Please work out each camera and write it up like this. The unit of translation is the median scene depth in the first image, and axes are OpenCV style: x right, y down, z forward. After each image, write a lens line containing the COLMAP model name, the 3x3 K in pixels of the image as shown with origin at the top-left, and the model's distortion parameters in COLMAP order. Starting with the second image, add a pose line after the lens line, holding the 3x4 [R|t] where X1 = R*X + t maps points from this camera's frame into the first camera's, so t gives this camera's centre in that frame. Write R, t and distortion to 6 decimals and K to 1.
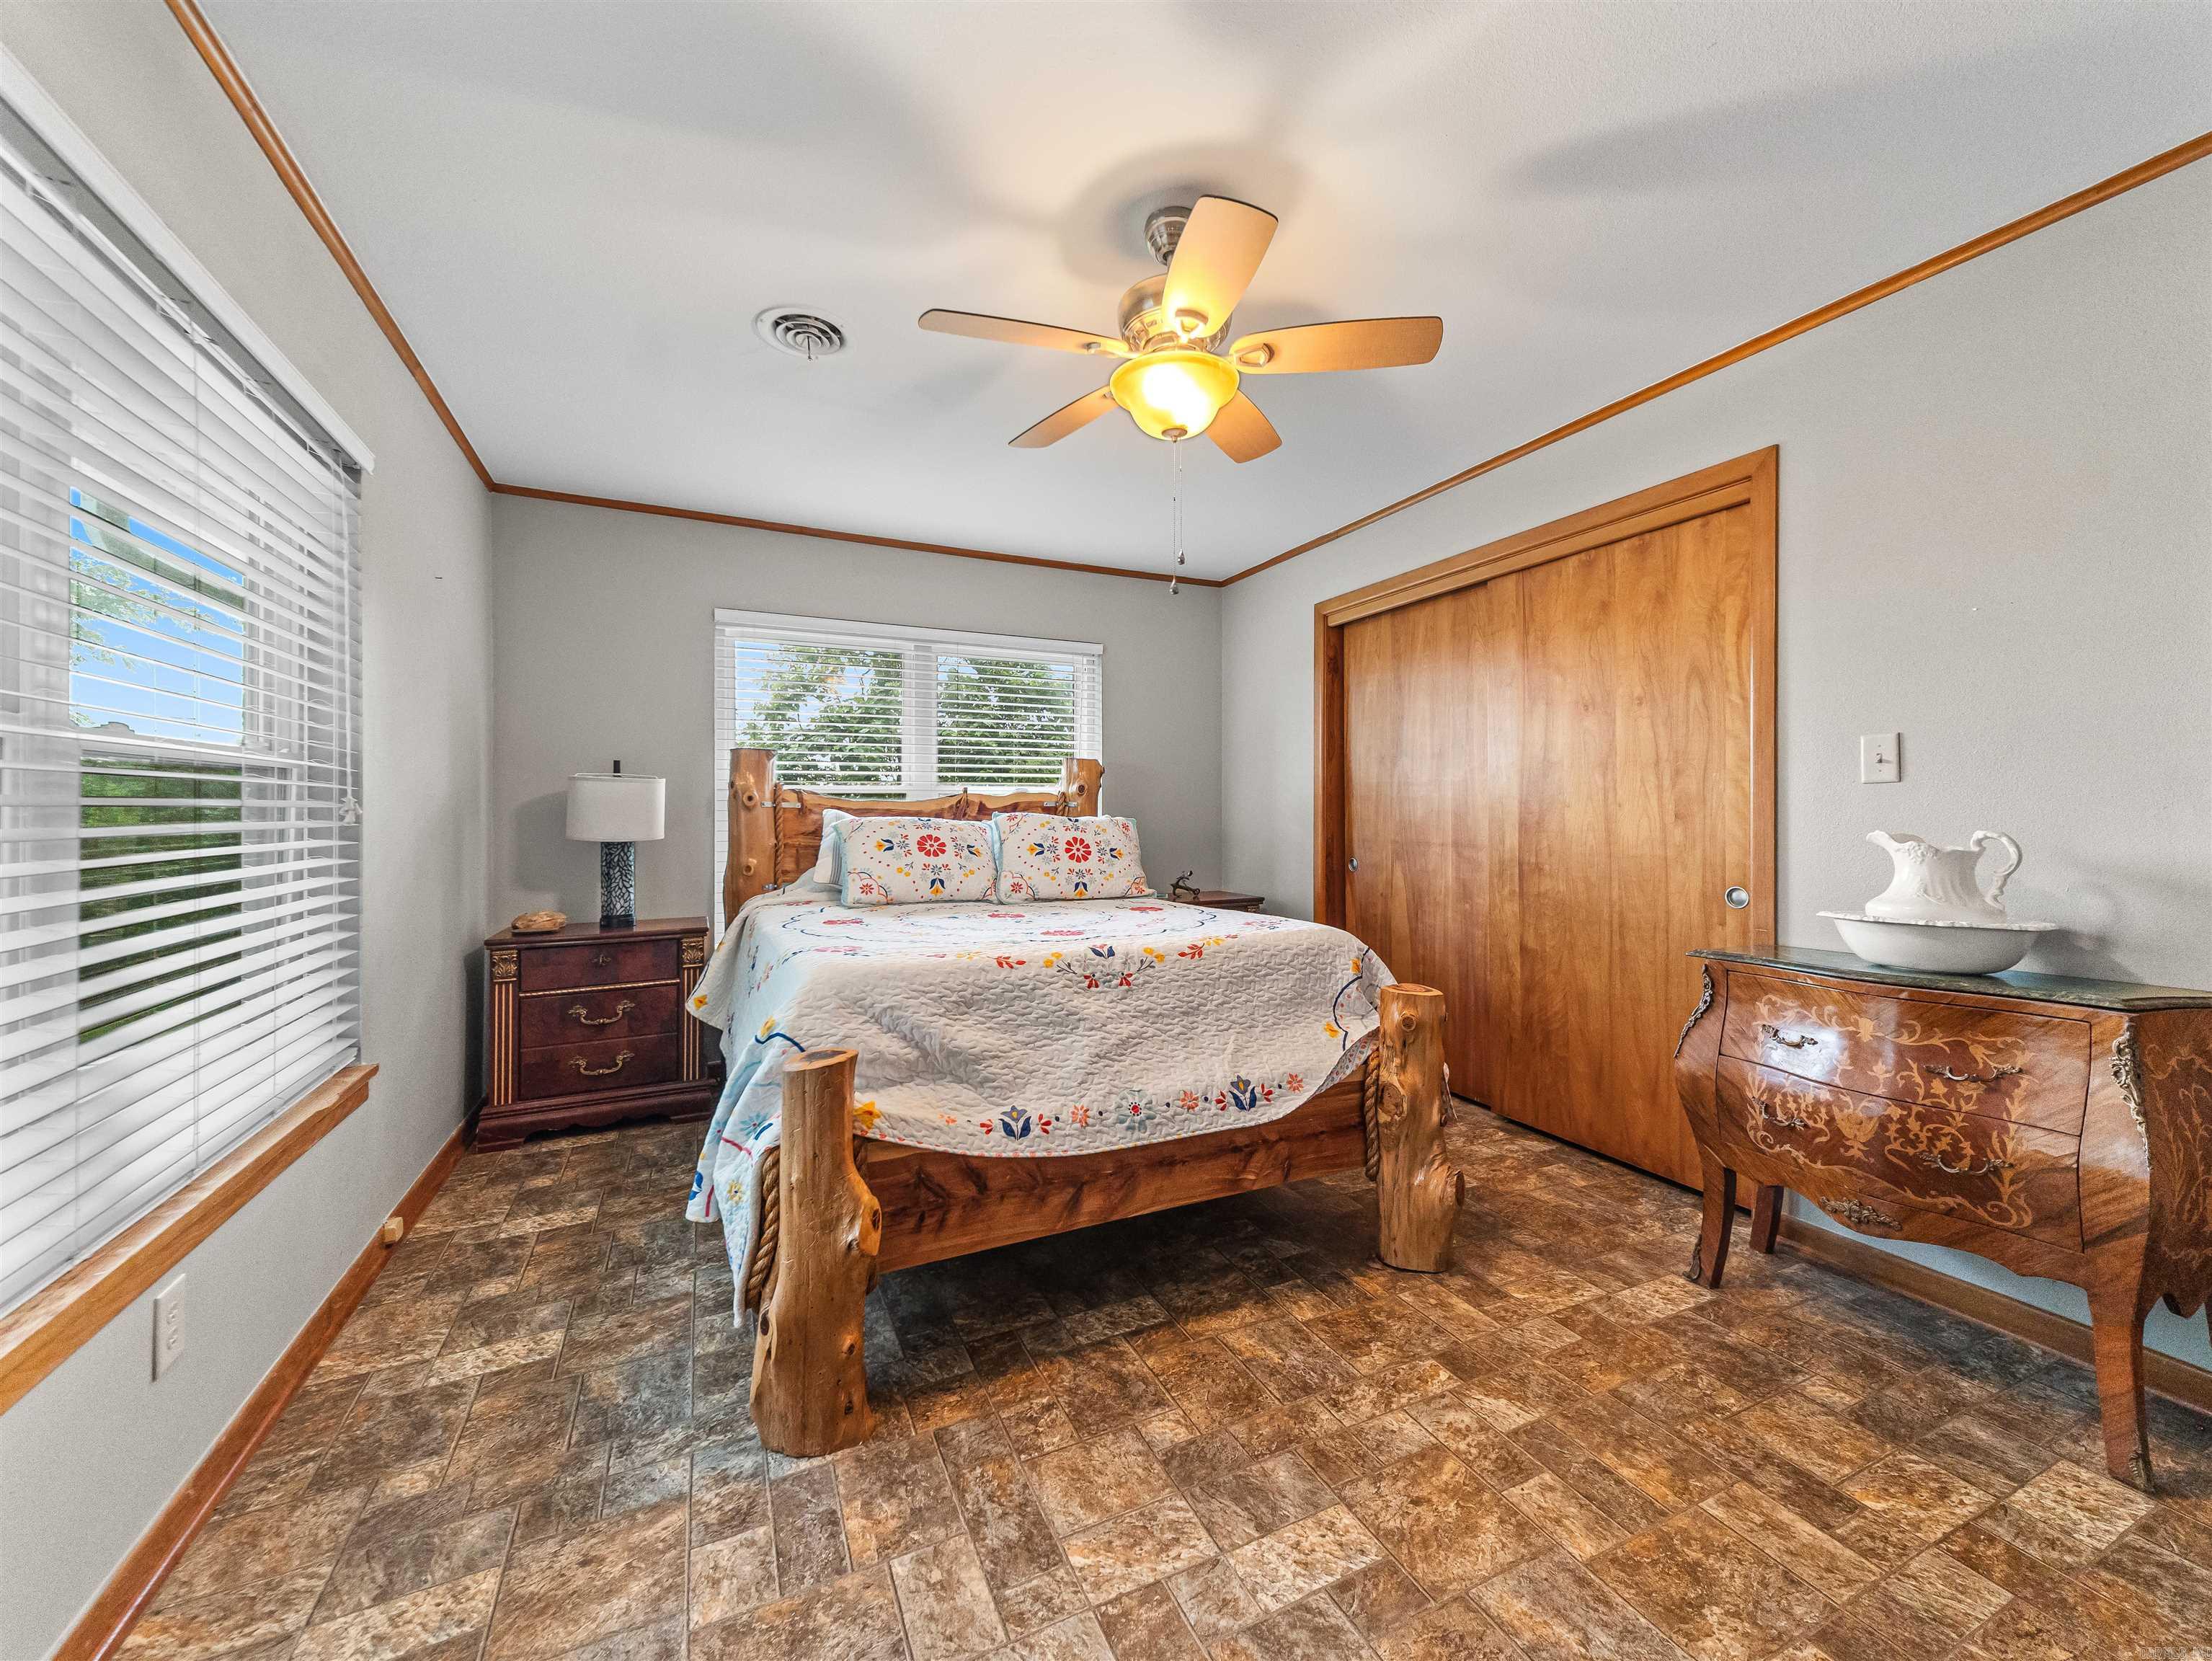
lens RADIAL K [[852.1, 0, 1110.0], [0, 852.1, 822.2], [0, 0, 1]] dist [0.032738, -0.012116]
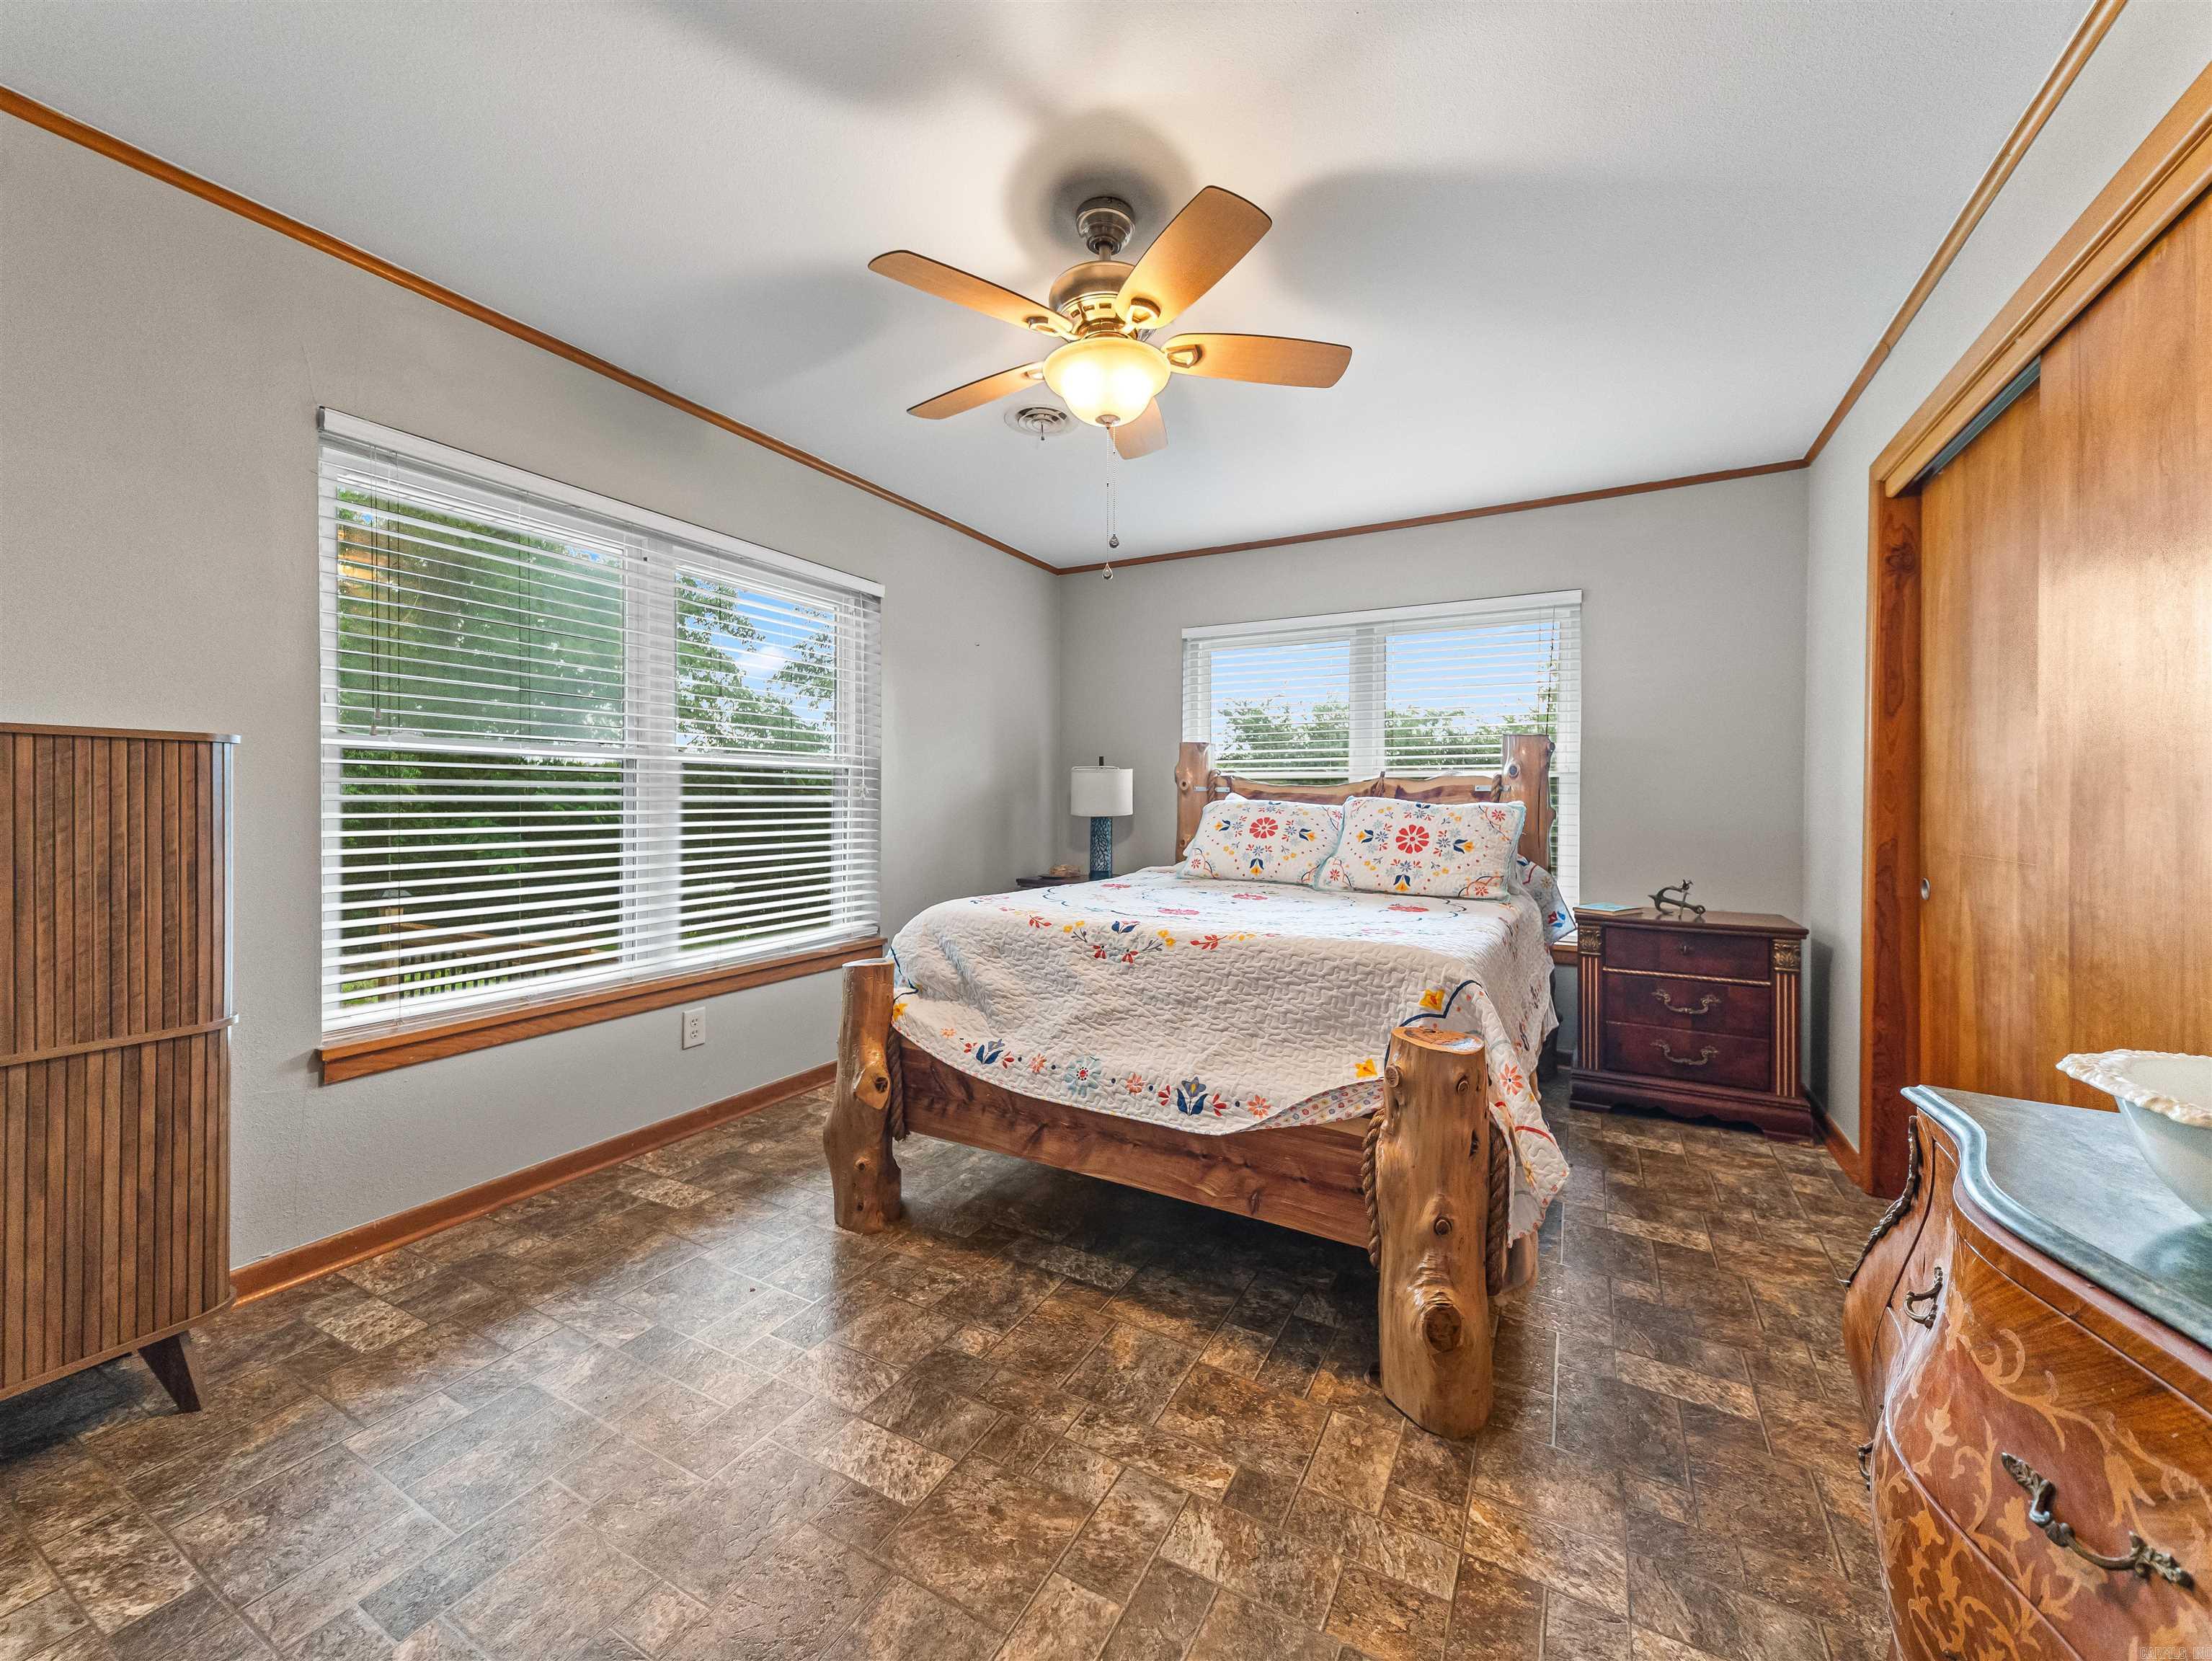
lens RADIAL K [[852.1, 0, 1110.0], [0, 852.1, 822.2], [0, 0, 1]] dist [0.032738, -0.012116]
pose [[0.600770, 0.031207, -0.798813, 0.819075], [-0.019342, 0.999513, 0.024501, -0.001489], [0.799188, 0.000731, 0.601081, 0.364200]]
